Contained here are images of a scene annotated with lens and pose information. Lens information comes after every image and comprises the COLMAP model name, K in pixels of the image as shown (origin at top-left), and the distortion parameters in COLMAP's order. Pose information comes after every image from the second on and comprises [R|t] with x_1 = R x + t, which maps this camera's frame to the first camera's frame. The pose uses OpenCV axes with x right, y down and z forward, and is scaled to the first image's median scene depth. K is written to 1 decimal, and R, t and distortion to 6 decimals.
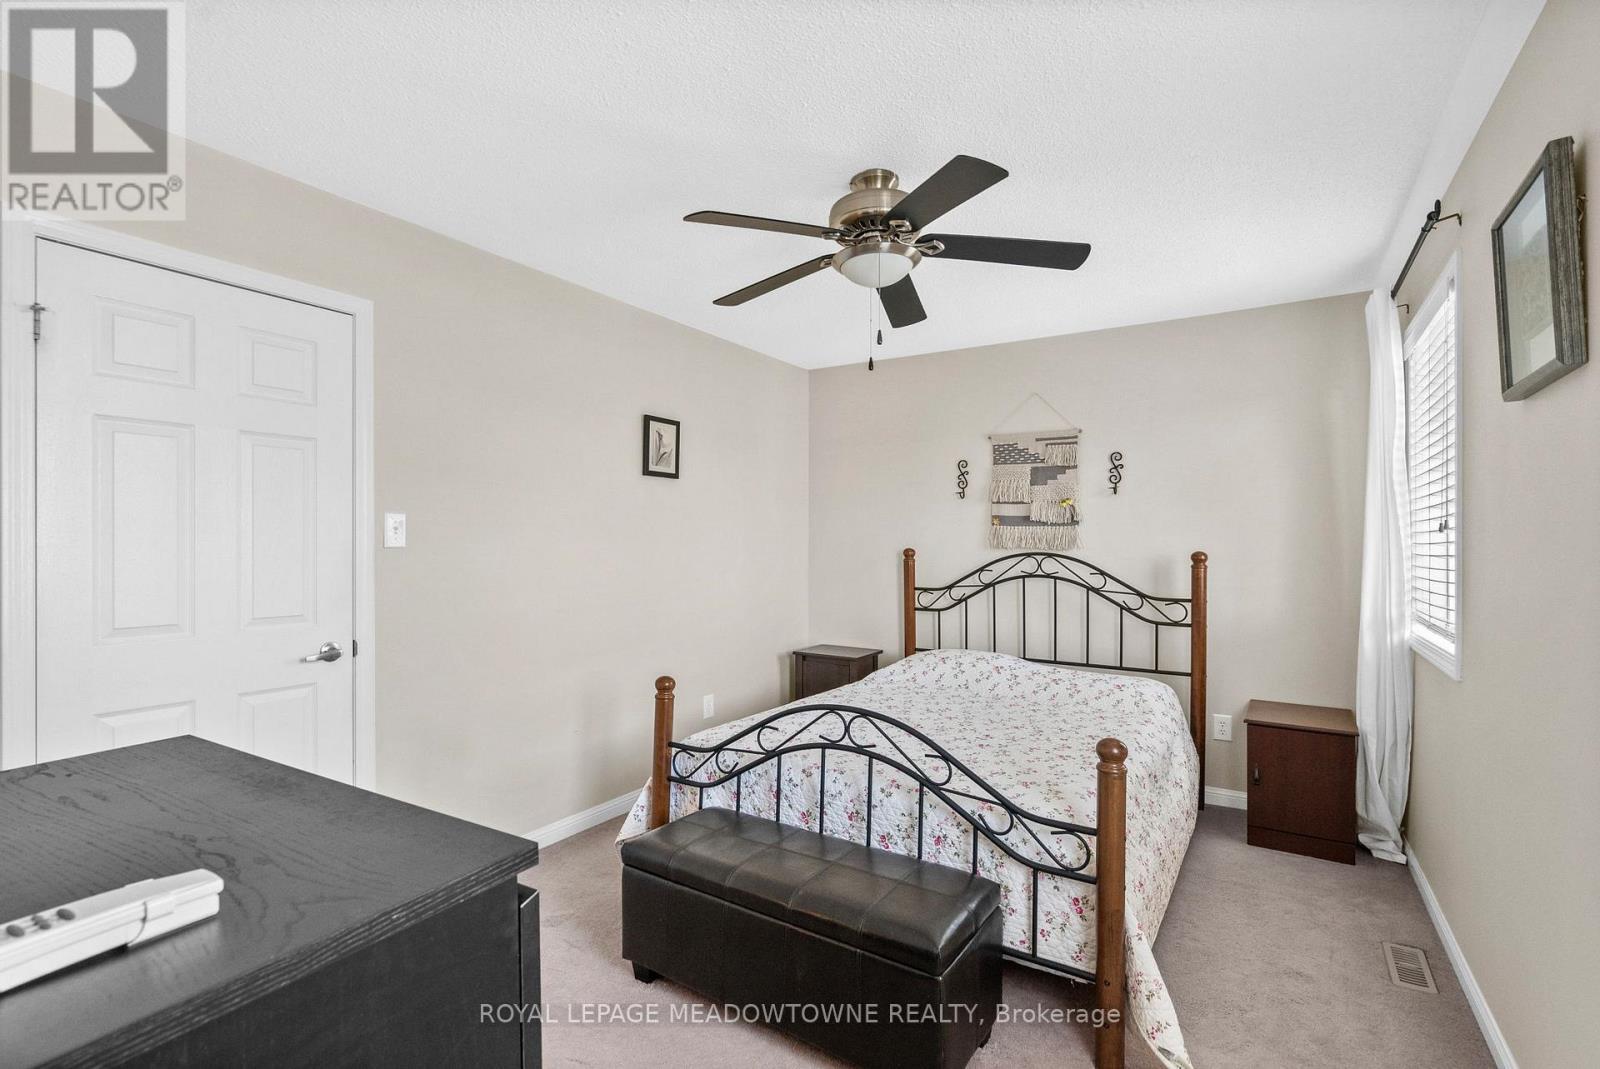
lens RADIAL K [[743.4, 0, 799.0], [0, 743.4, 530.1], [0, 0, 1]] dist [0.000213, 0.000381]
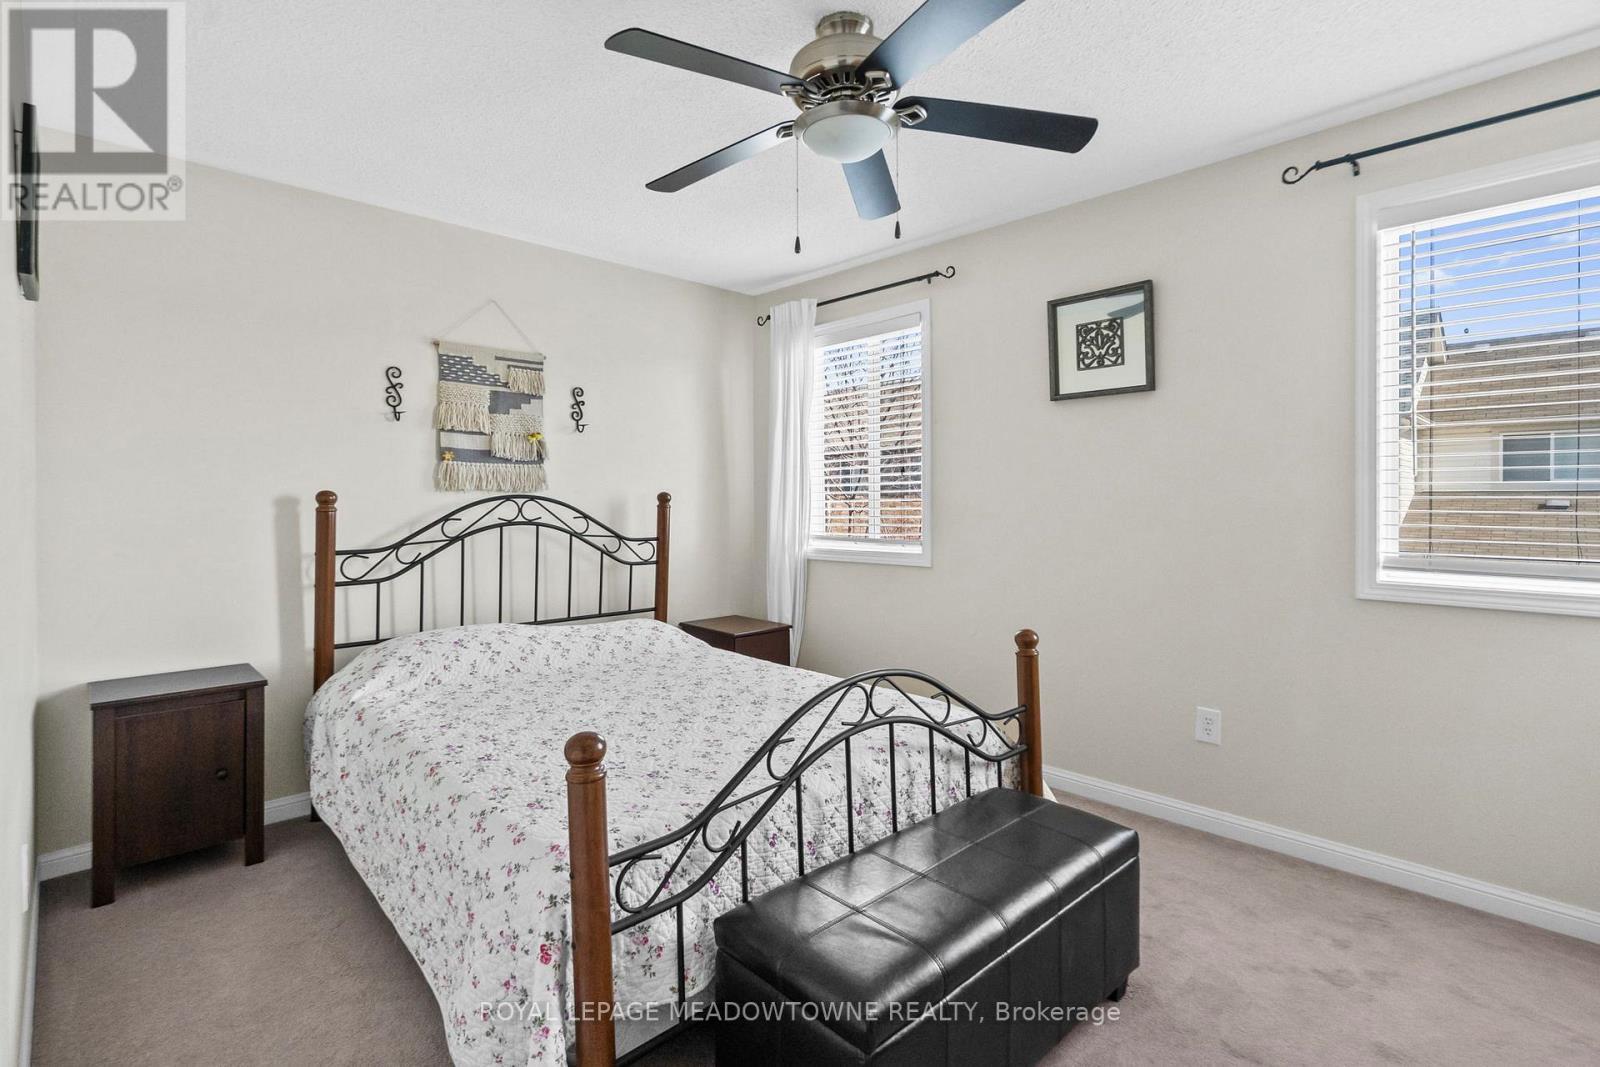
lens RADIAL K [[749.5, 0, 764.9], [0, 749.5, 505.2], [0, 0, 1]] dist [0.001200, 0.000104]
pose [[0.266830, -0.009352, 0.963698, -0.409186], [-0.003339, 0.999938, 0.010628, 0.031743], [-0.963738, -0.006053, 0.266783, 0.510210]]
